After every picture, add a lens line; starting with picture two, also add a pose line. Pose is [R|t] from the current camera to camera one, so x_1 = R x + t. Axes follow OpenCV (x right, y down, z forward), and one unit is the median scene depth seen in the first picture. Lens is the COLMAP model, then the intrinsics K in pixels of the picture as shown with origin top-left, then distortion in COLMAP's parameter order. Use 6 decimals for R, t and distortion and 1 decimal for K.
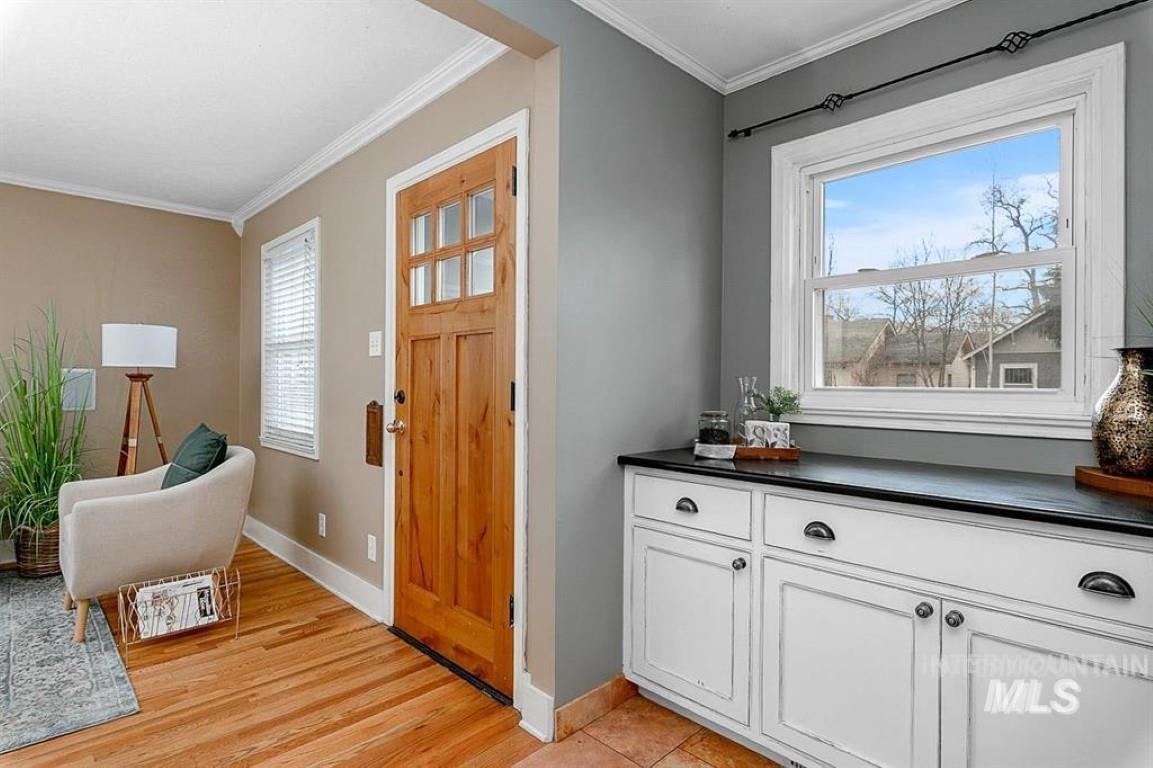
lens RADIAL K [[594.1, 0, 576.5], [0, 594.1, 384.0], [0, 0, 1]] dist [-0.001683, 0.000721]
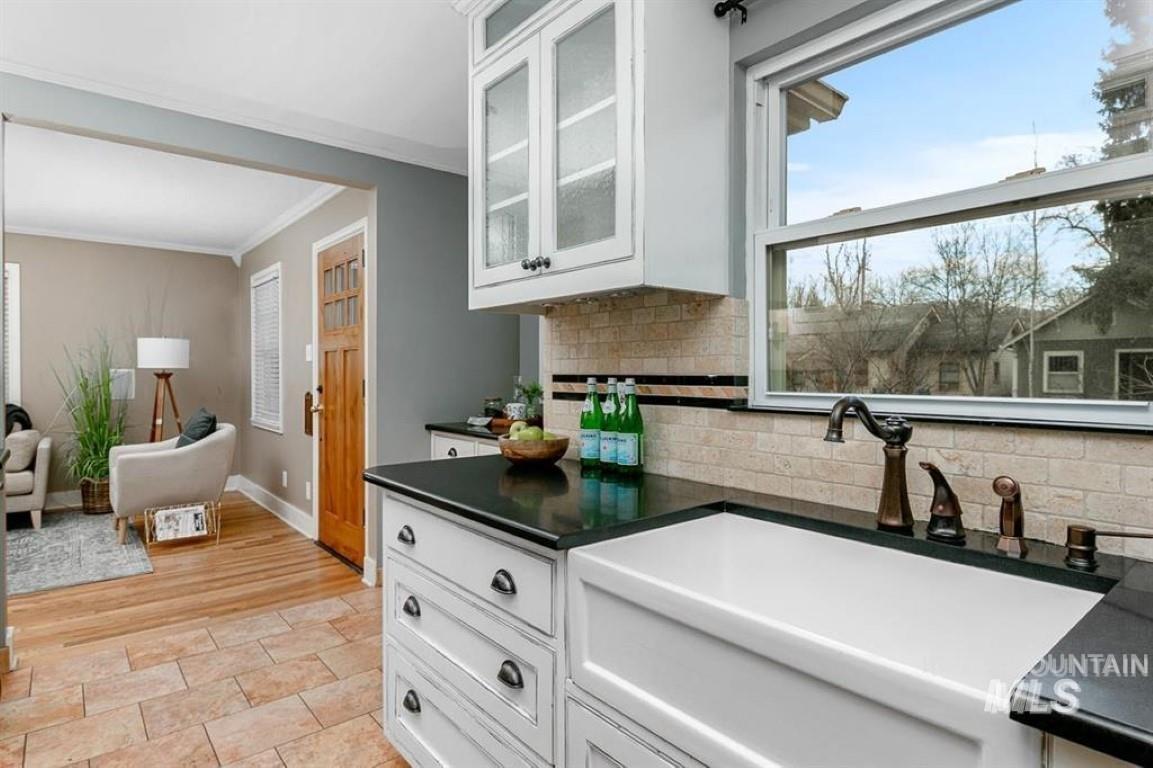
lens RADIAL K [[628.3, 0, 576.5], [0, 628.3, 384.0], [0, 0, 1]] dist [0.014297, -0.000249]
pose [[0.996175, -0.003033, -0.087328, 0.453755], [0.004397, 0.999871, 0.015439, -0.011864], [0.087270, -0.015764, 0.996060, -0.497503]]
